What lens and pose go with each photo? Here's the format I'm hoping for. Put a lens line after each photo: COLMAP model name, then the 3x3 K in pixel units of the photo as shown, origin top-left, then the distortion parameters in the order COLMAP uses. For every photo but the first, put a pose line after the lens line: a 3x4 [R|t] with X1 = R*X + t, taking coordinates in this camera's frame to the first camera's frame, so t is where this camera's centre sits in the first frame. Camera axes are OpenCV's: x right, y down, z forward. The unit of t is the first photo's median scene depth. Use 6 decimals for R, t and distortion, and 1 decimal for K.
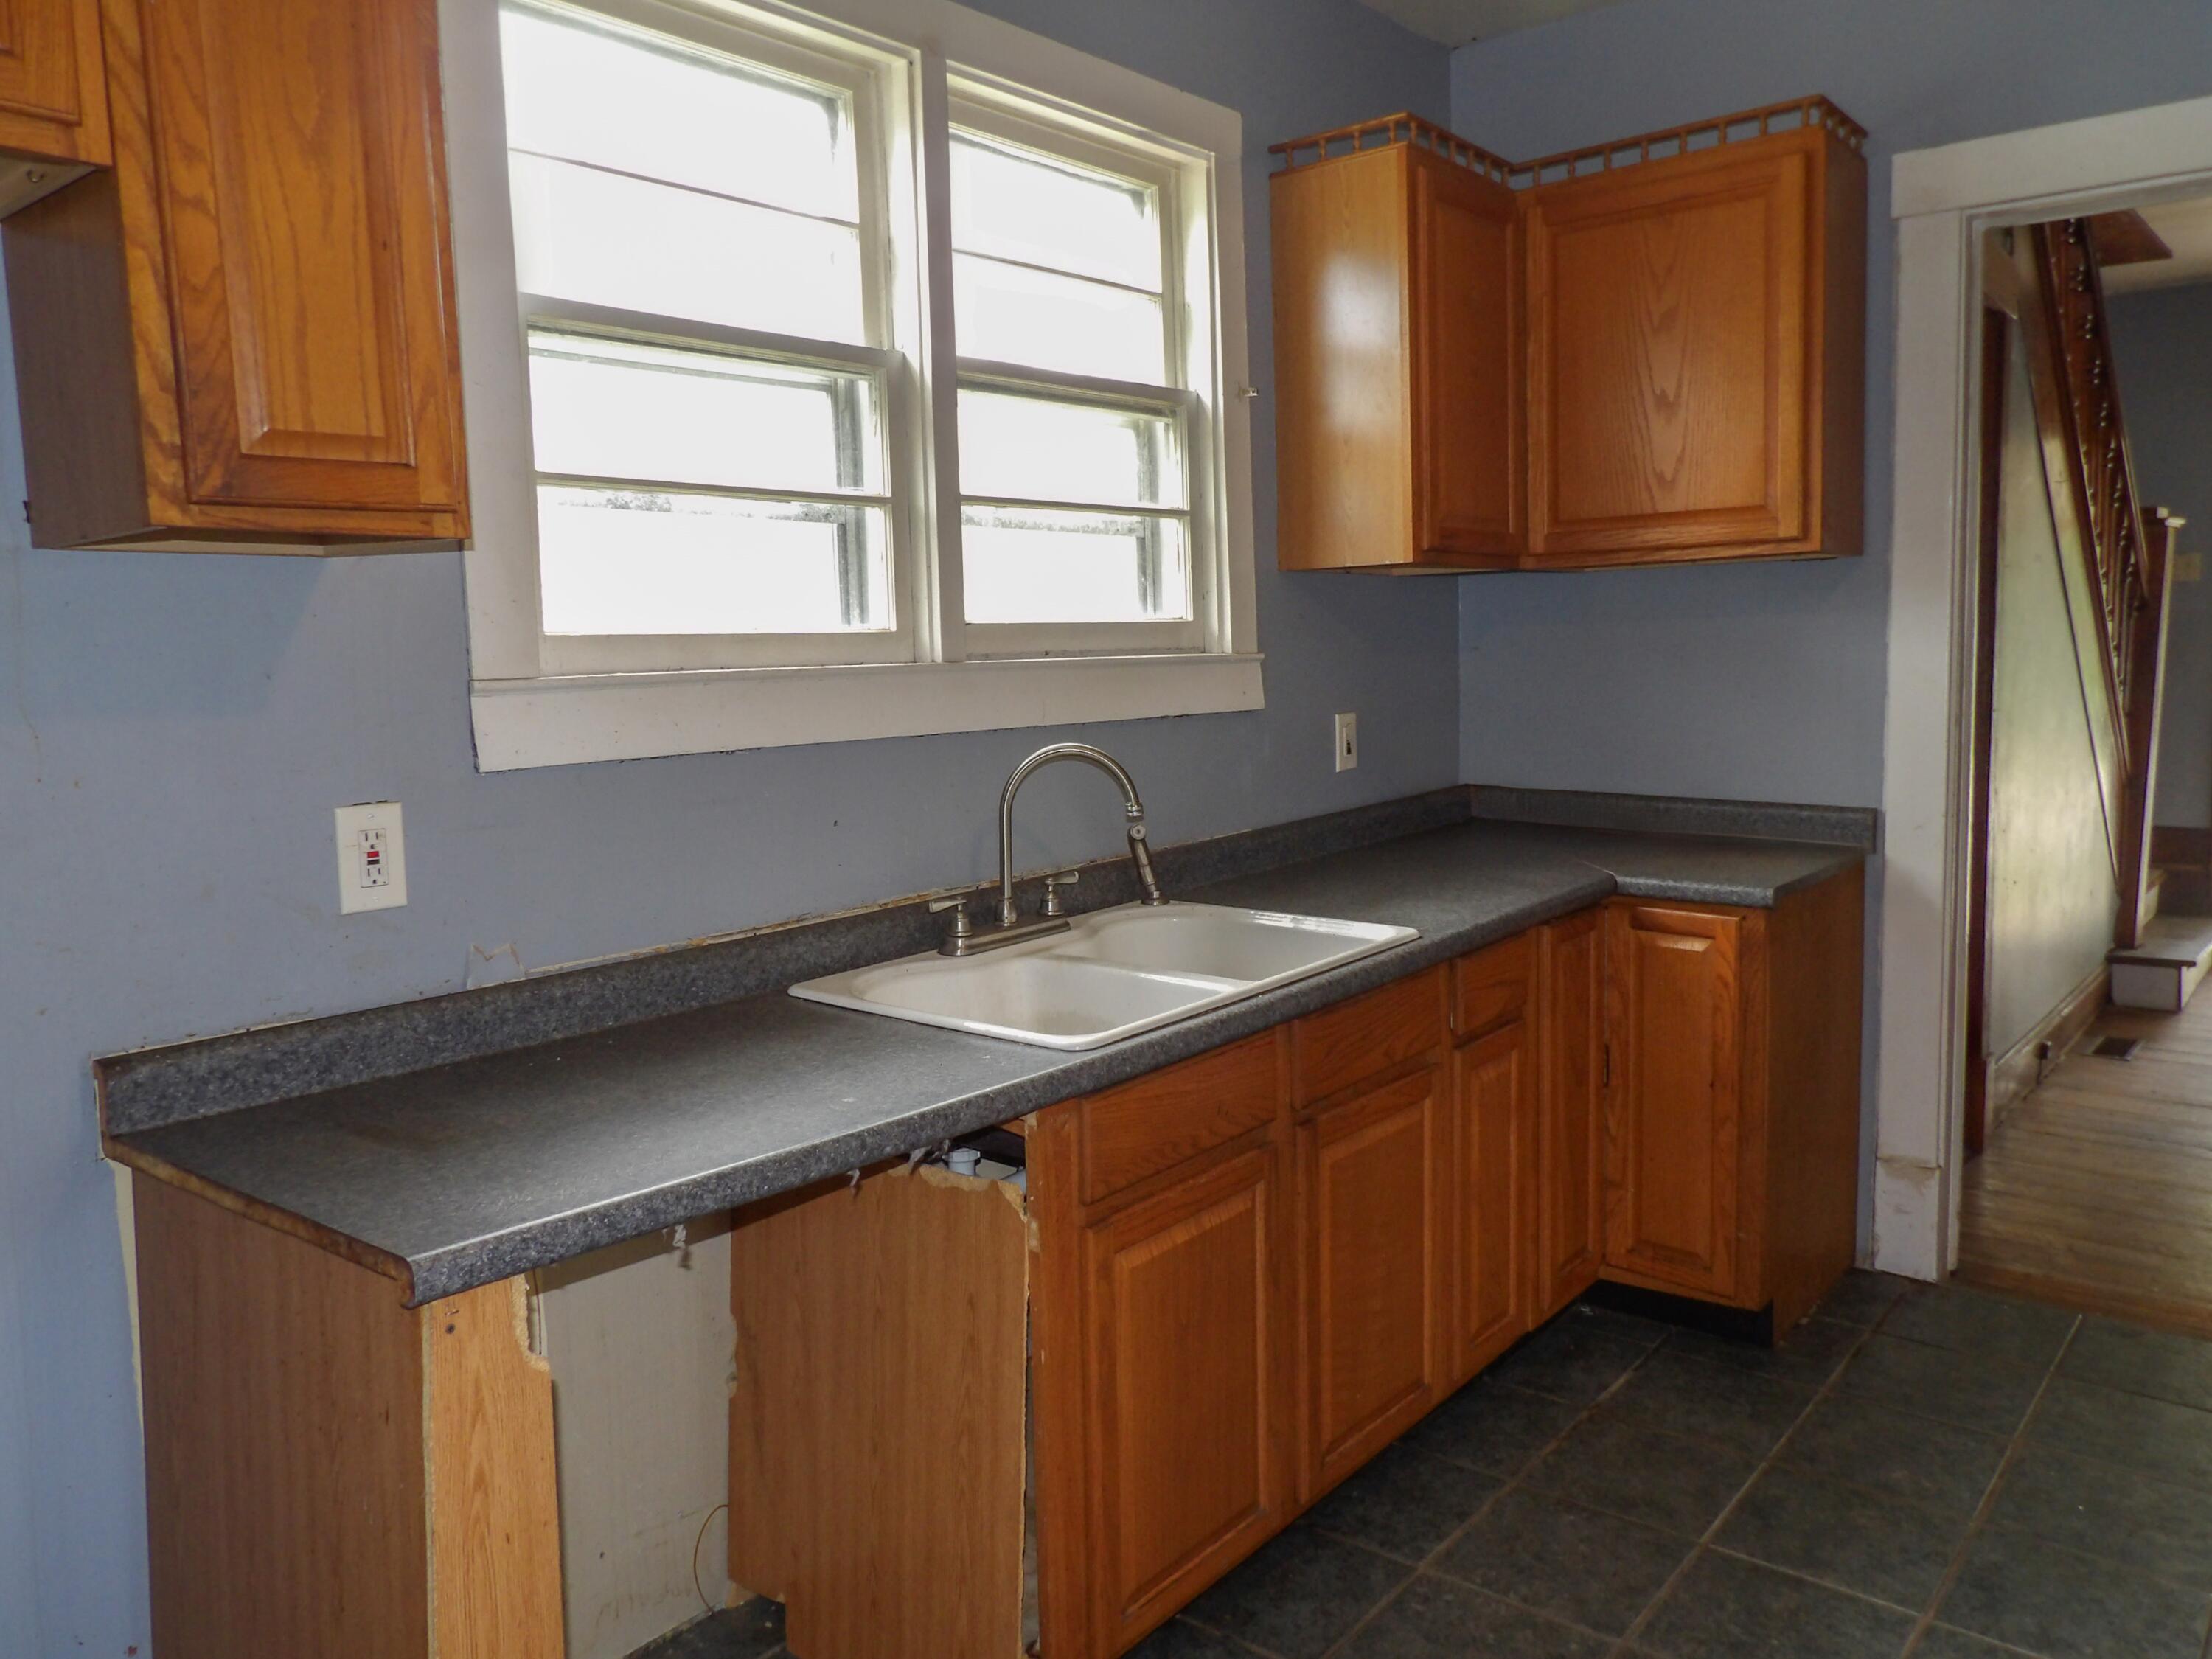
lens RADIAL K [[1654.8, 0, 1104.2], [0, 1654.8, 815.4], [0, 0, 1]] dist [-0.042511, 0.053737]
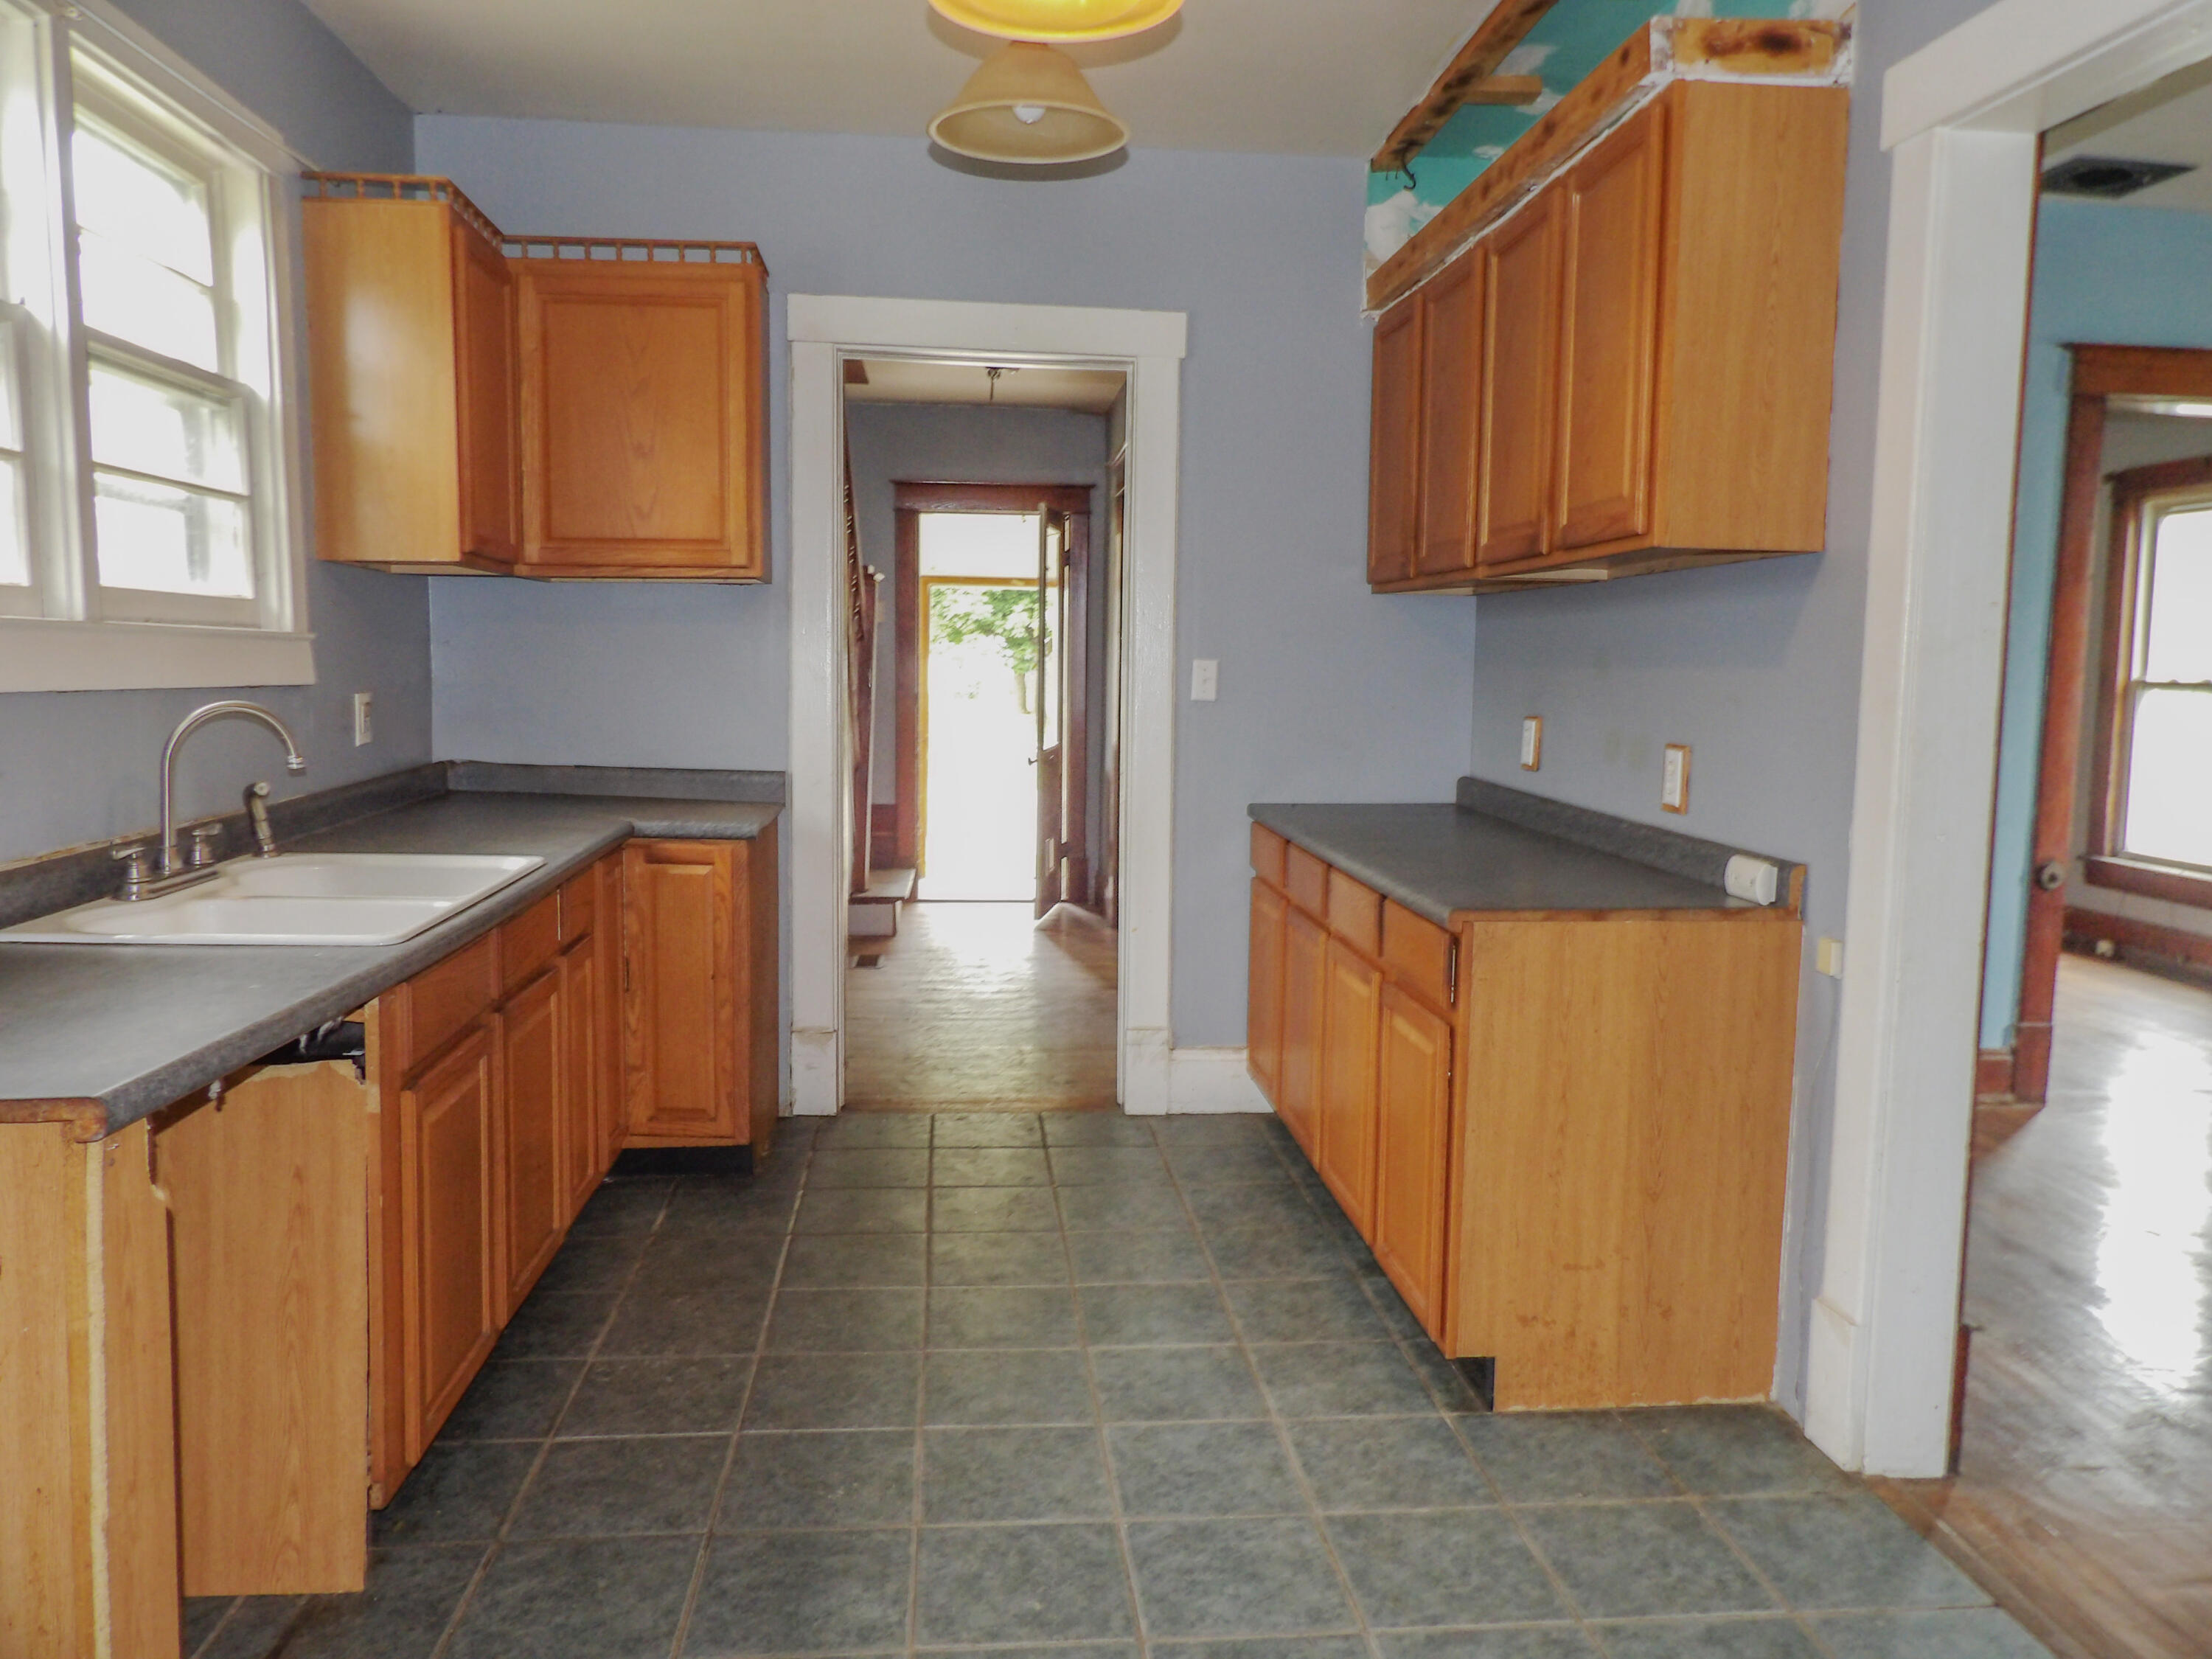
lens RADIAL K [[1654.8, 0, 1104.2], [0, 1654.8, 815.4], [0, 0, 1]] dist [-0.042511, 0.053737]
pose [[0.692837, -0.025593, 0.720640, -0.346741], [0.039062, 0.999235, -0.002068, 0.047904], [-0.720036, 0.029583, 0.693306, -0.137009]]
